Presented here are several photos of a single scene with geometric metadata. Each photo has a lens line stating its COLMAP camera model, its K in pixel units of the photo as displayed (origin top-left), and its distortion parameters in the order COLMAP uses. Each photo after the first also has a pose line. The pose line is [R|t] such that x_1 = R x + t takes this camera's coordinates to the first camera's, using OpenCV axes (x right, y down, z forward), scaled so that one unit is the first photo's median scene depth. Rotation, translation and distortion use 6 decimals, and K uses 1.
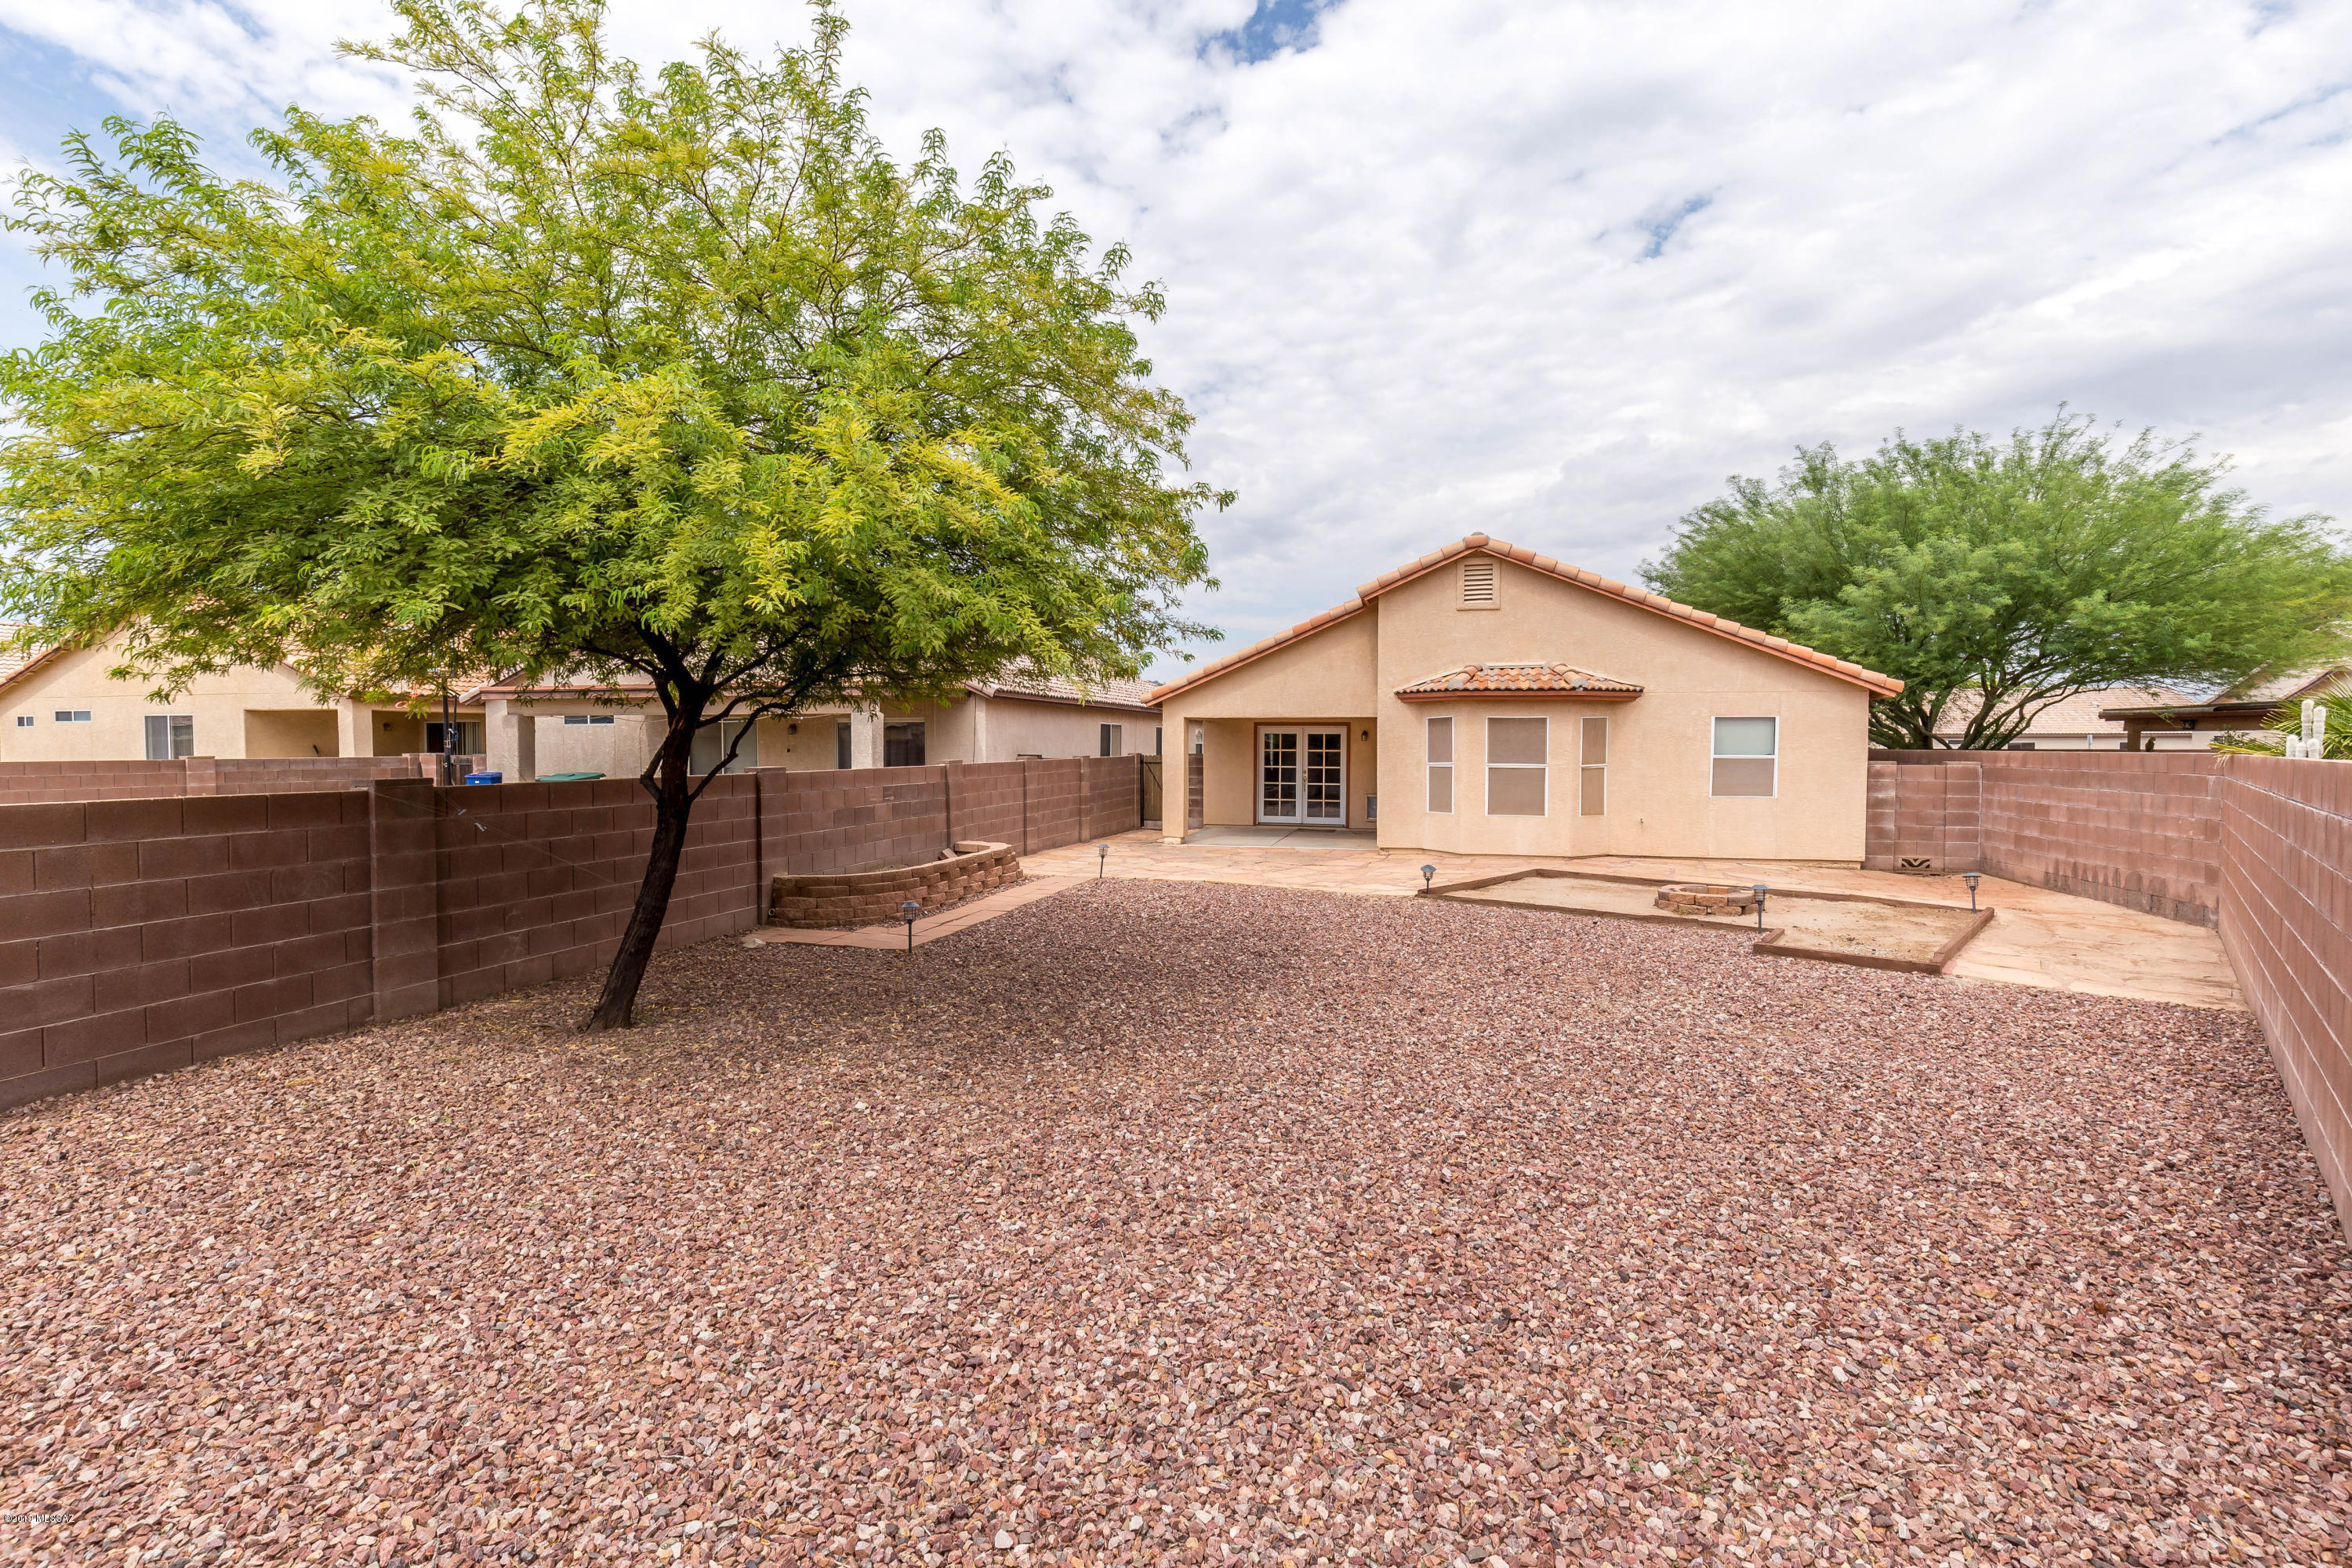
lens RADIAL K [[1041.7, 0, 1180.3], [0, 1041.7, 780.3], [0, 0, 1]] dist [0.001461, -0.000296]
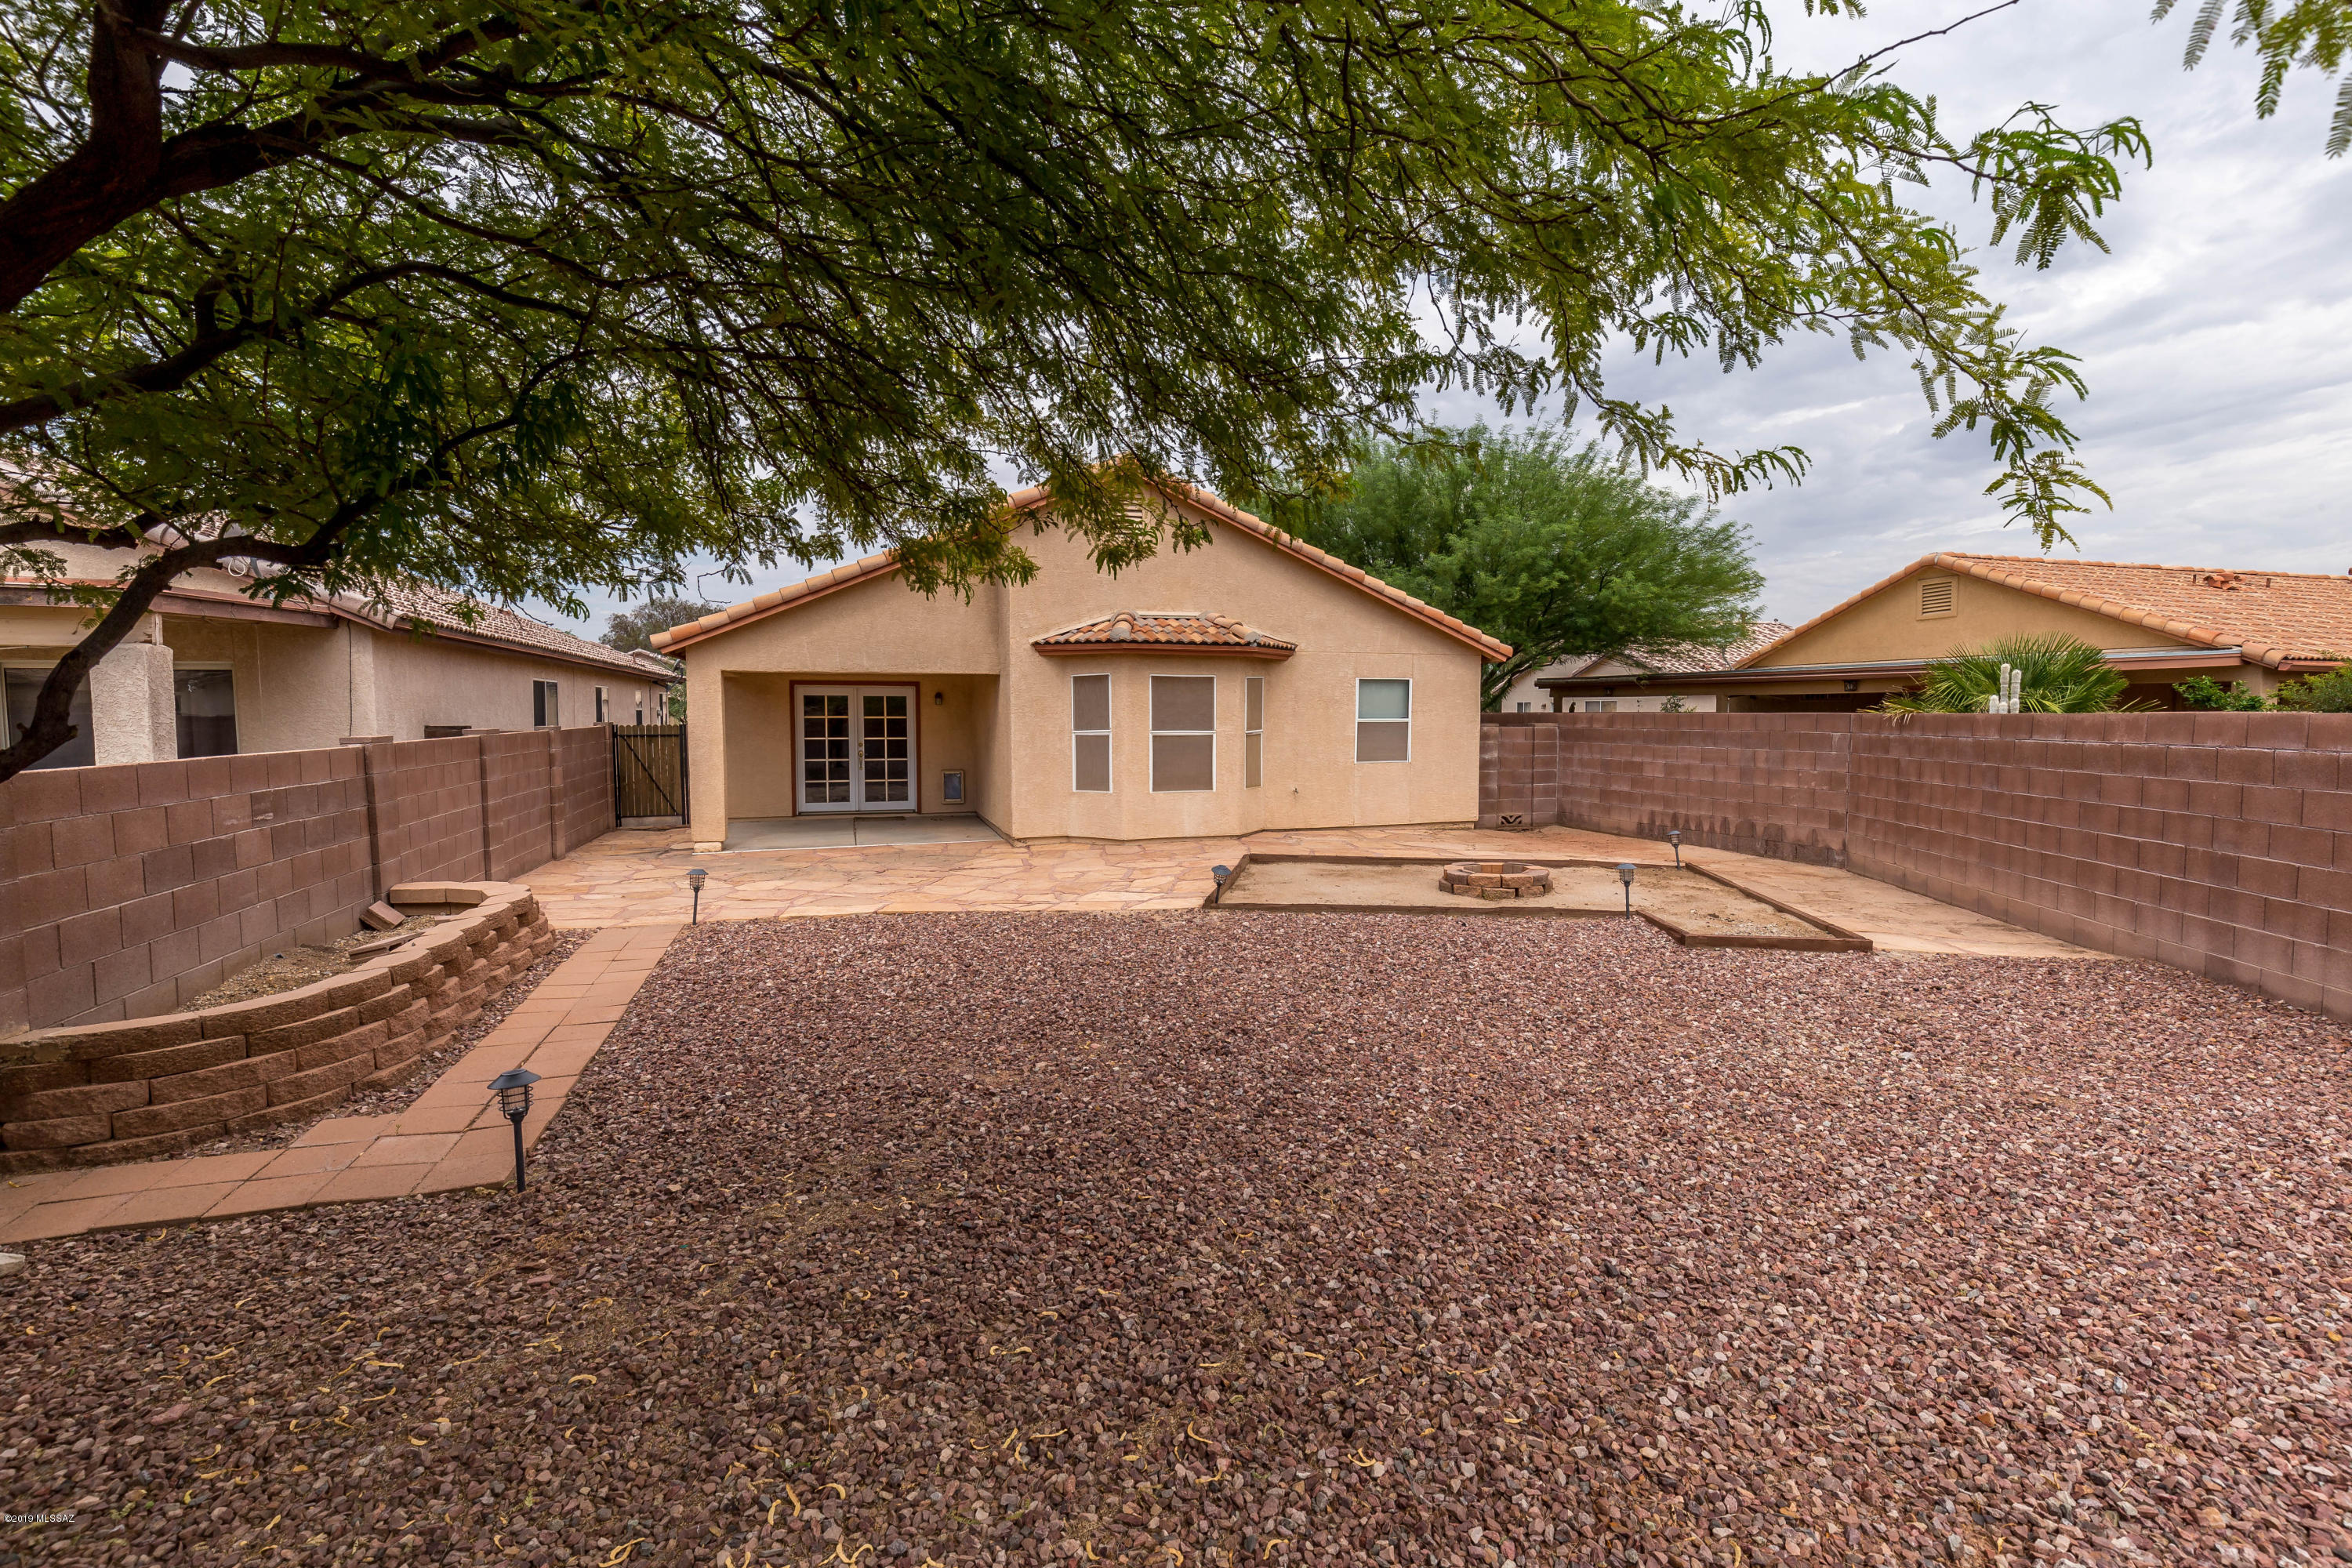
lens RADIAL K [[1041.7, 0, 1178.6], [0, 1041.7, 788.5], [0, 0, 1]] dist [0.001461, -0.000296]
pose [[0.835530, -0.043679, 0.547706, -0.140905], [0.022635, 0.998725, 0.045118, -0.006511], [-0.548978, -0.025300, 0.835454, 0.271284]]
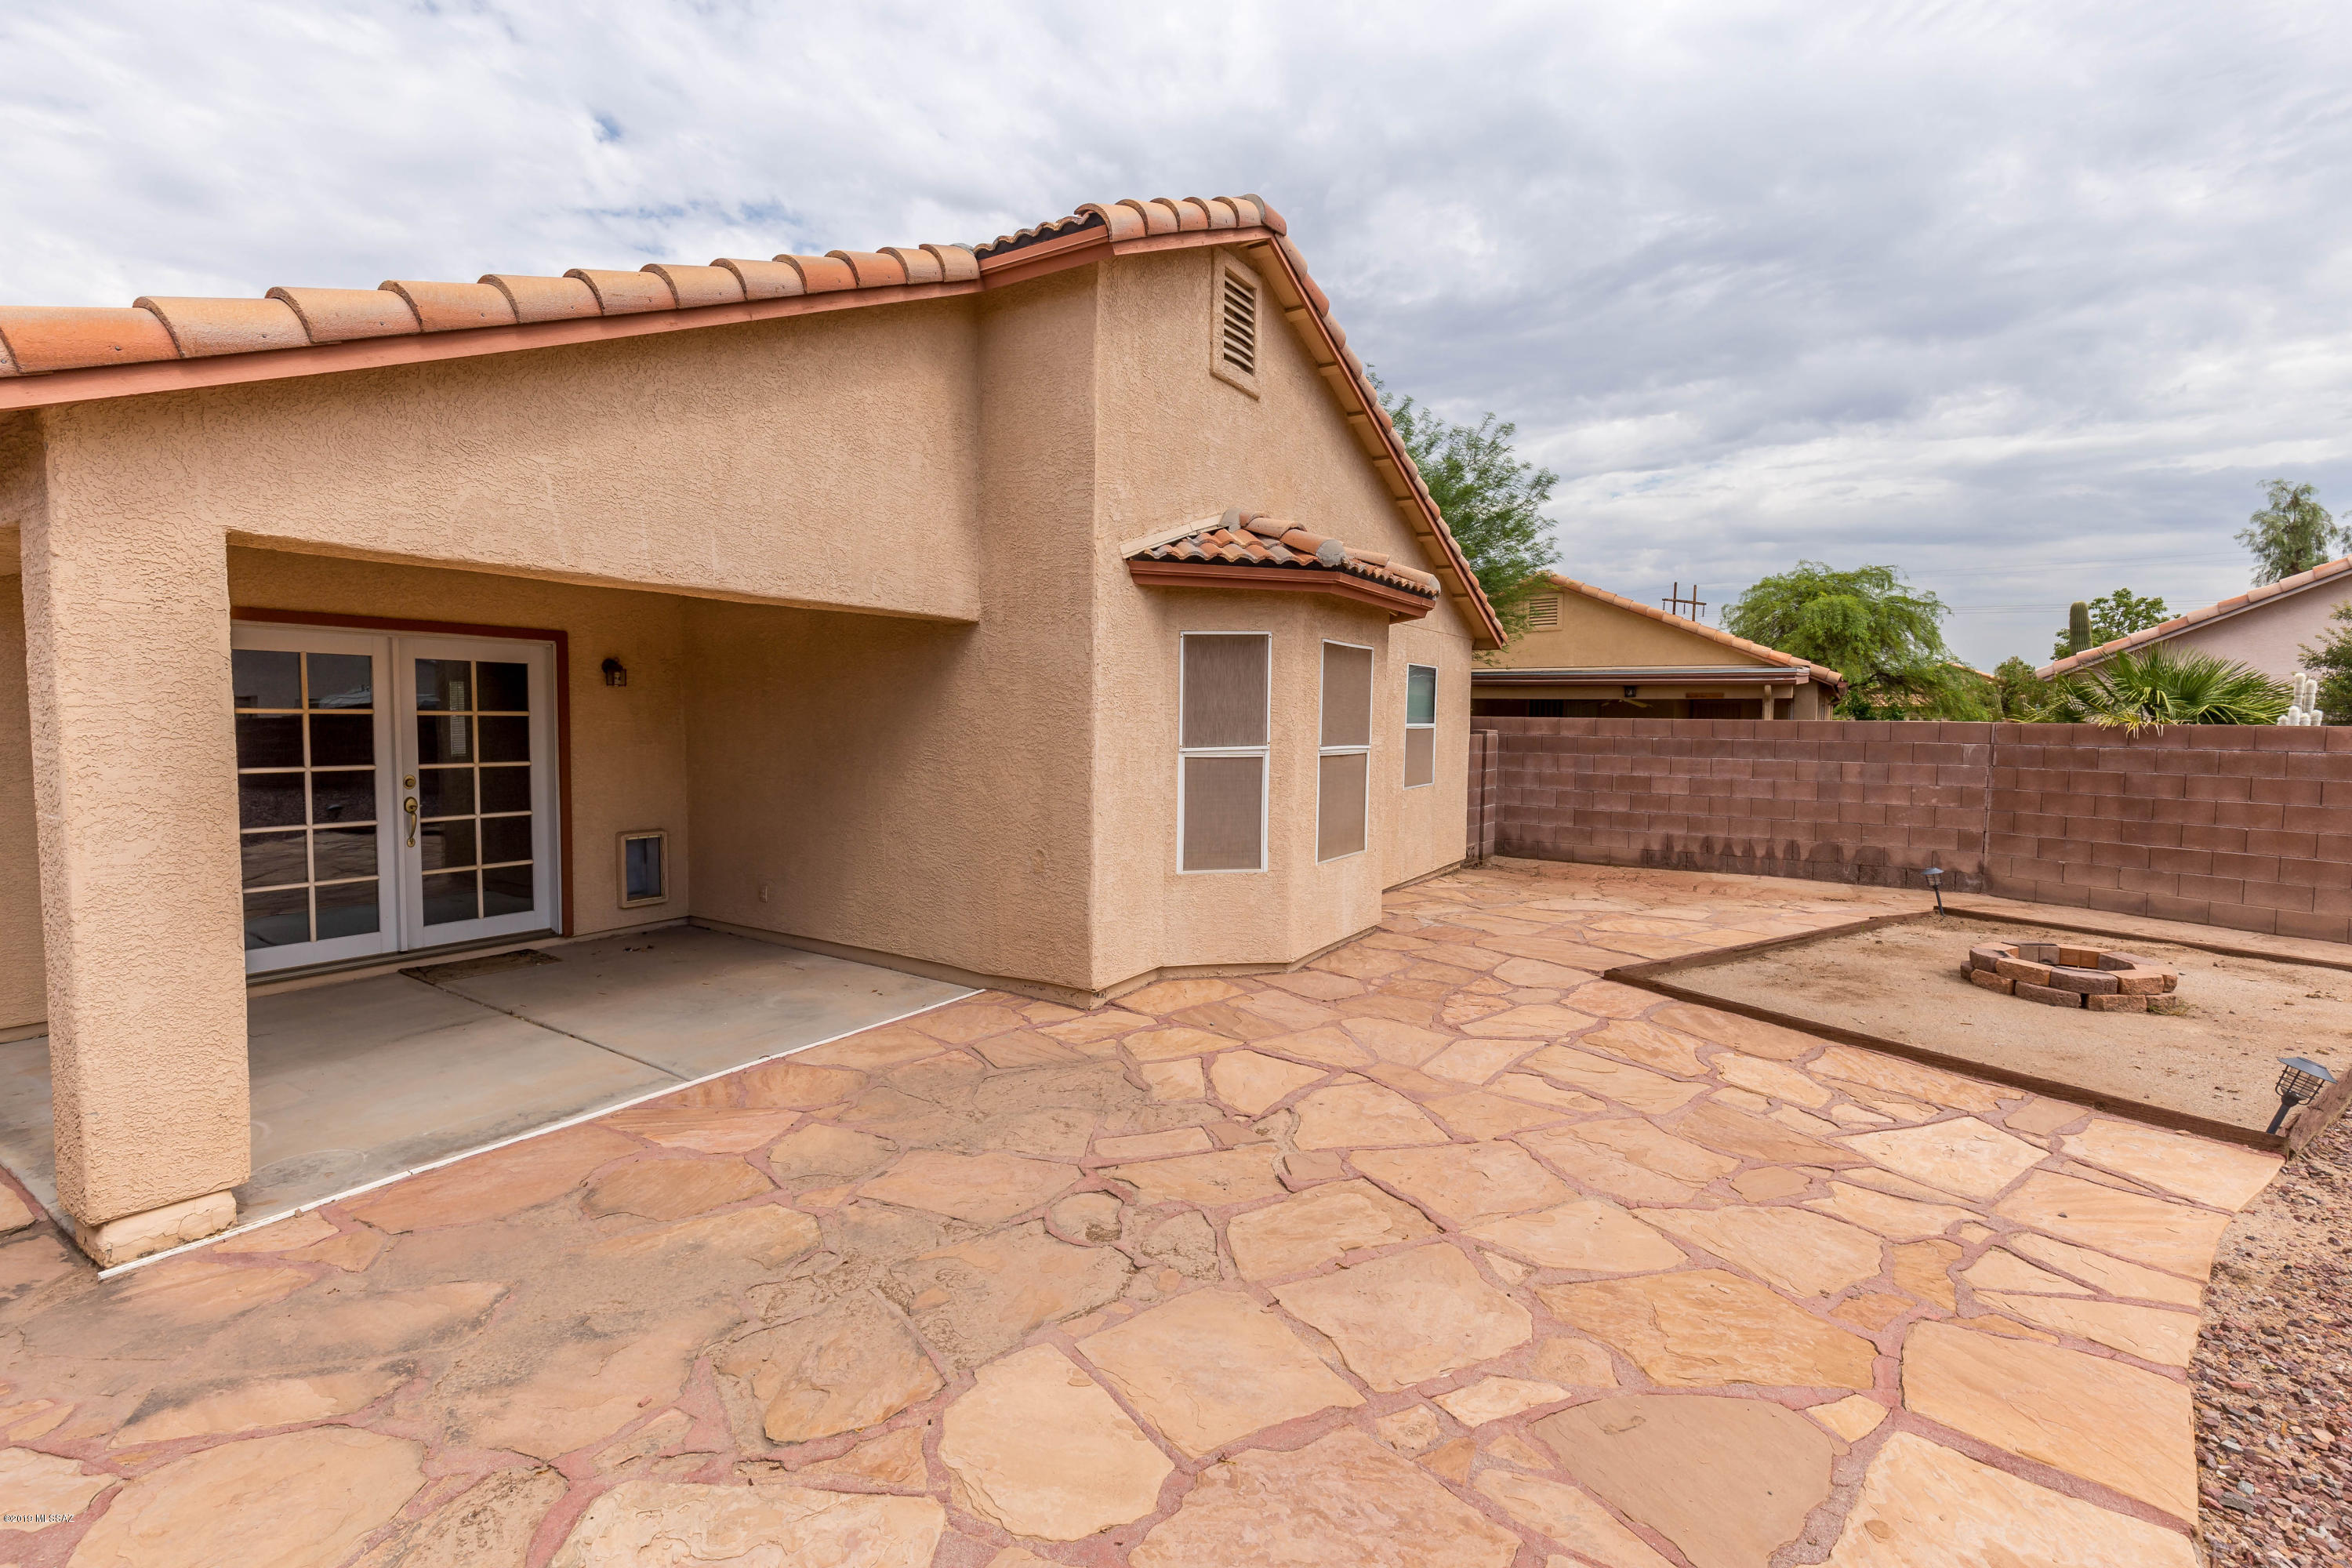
lens RADIAL K [[1041.7, 0, 1181.2], [0, 1041.7, 768.9], [0, 0, 1]] dist [0.001461, -0.000296]
pose [[0.292477, -0.049238, 0.955004, -0.135853], [0.022361, 0.998753, 0.044646, -0.025950], [-0.956011, 0.008297, 0.293213, 0.877893]]
